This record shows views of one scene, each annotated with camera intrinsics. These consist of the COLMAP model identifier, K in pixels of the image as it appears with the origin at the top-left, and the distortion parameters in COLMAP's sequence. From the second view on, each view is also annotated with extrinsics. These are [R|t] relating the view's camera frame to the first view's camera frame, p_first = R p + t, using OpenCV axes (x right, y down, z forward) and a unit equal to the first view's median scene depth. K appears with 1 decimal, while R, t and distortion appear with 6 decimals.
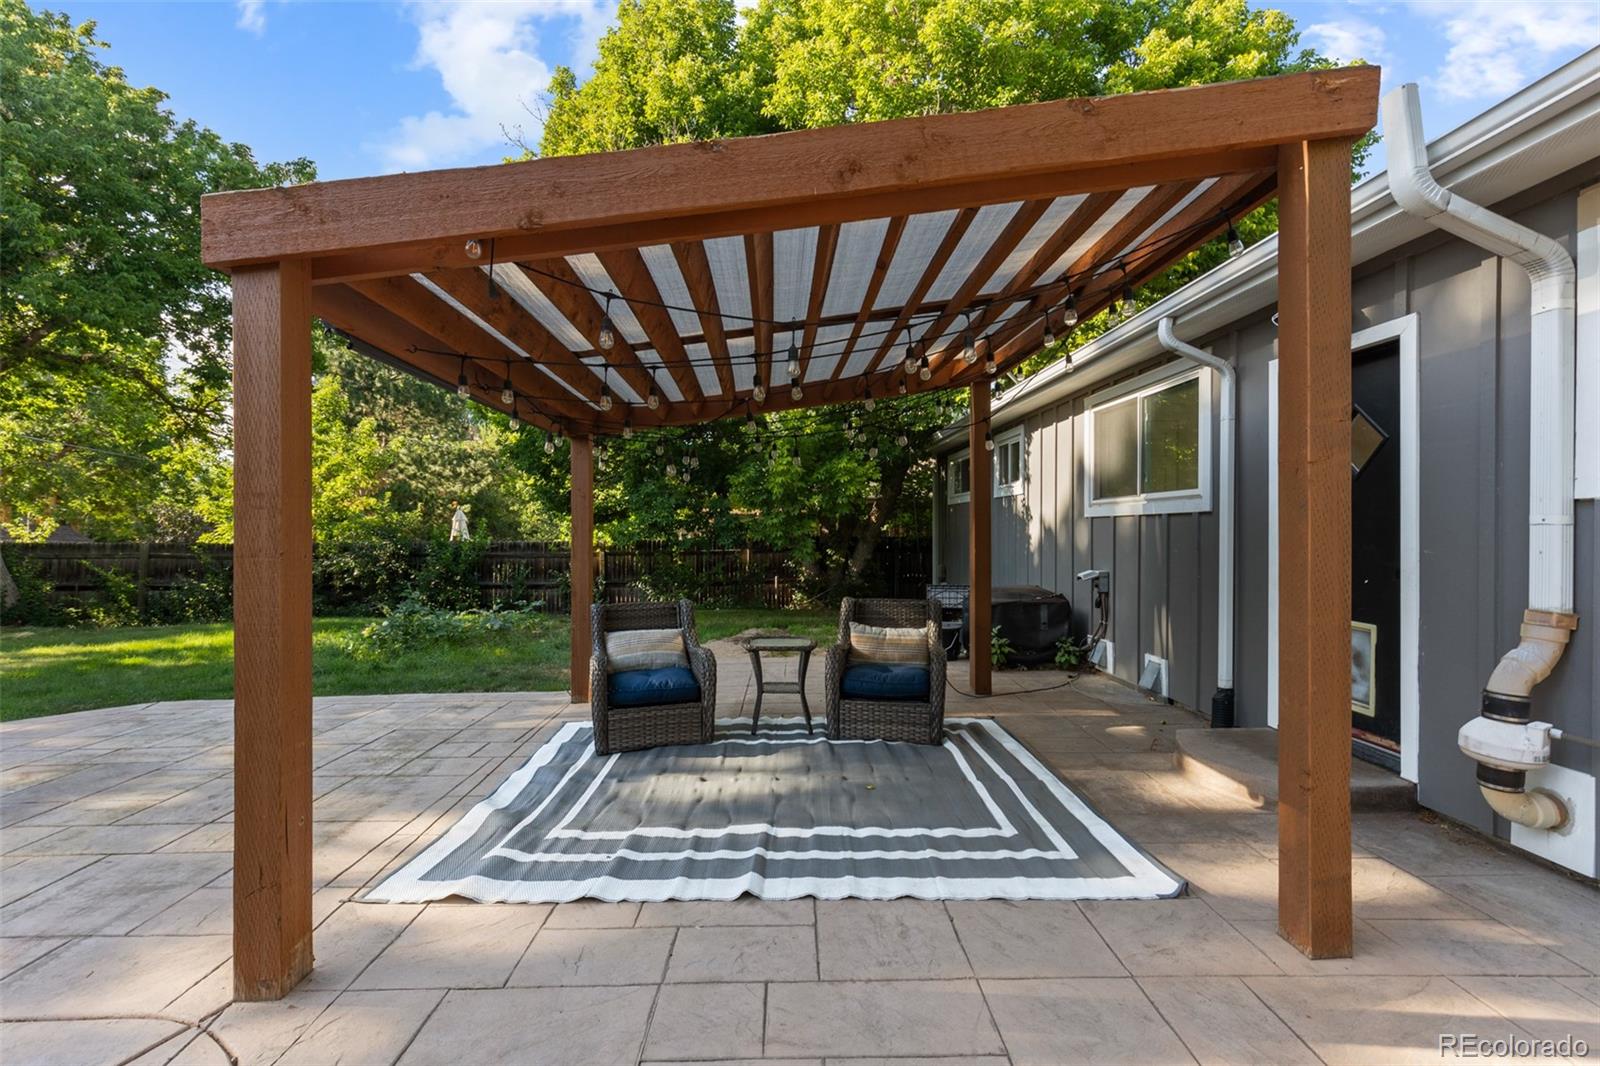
lens RADIAL K [[717.9, 0, 798.9], [0, 717.9, 531.6], [0, 0, 1]] dist [0.004276, -0.000363]
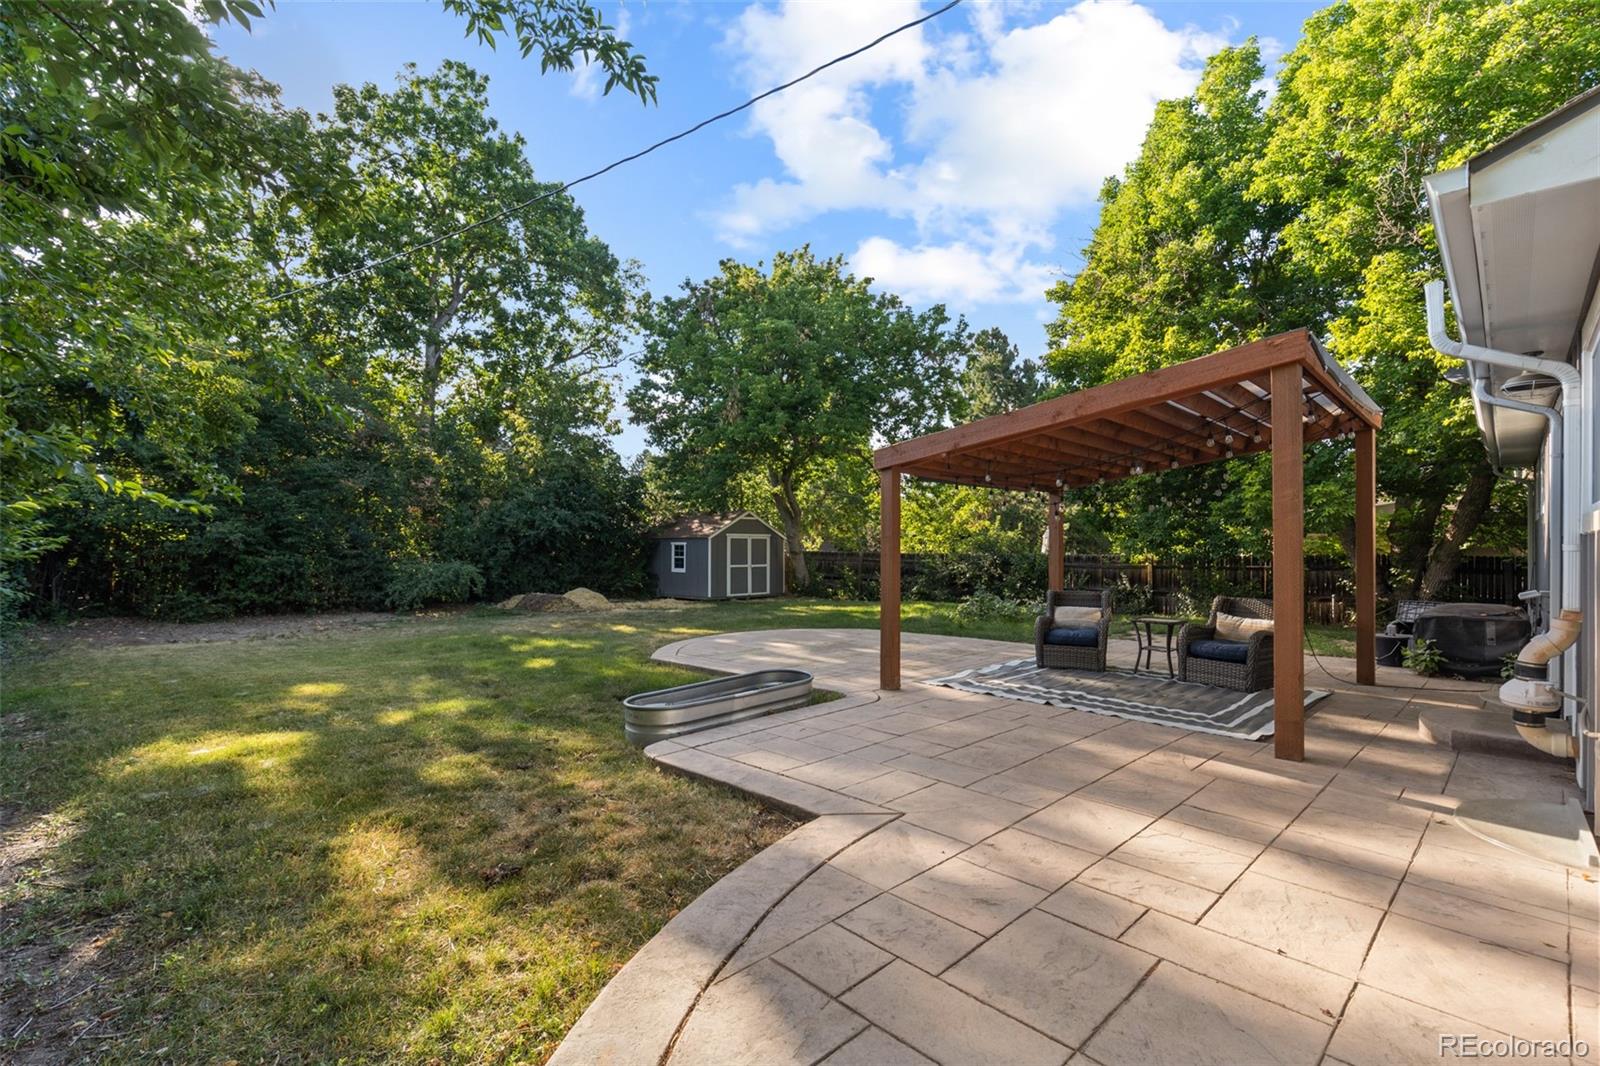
lens RADIAL K [[717.9, 0, 798.1], [0, 717.9, 538.5], [0, 0, 1]] dist [0.004276, -0.000363]
pose [[0.678620, -0.000975, -0.734489, 0.211212], [-0.006488, 0.999952, -0.007322, -0.002874], [0.734461, 0.009734, 0.678581, -0.231794]]
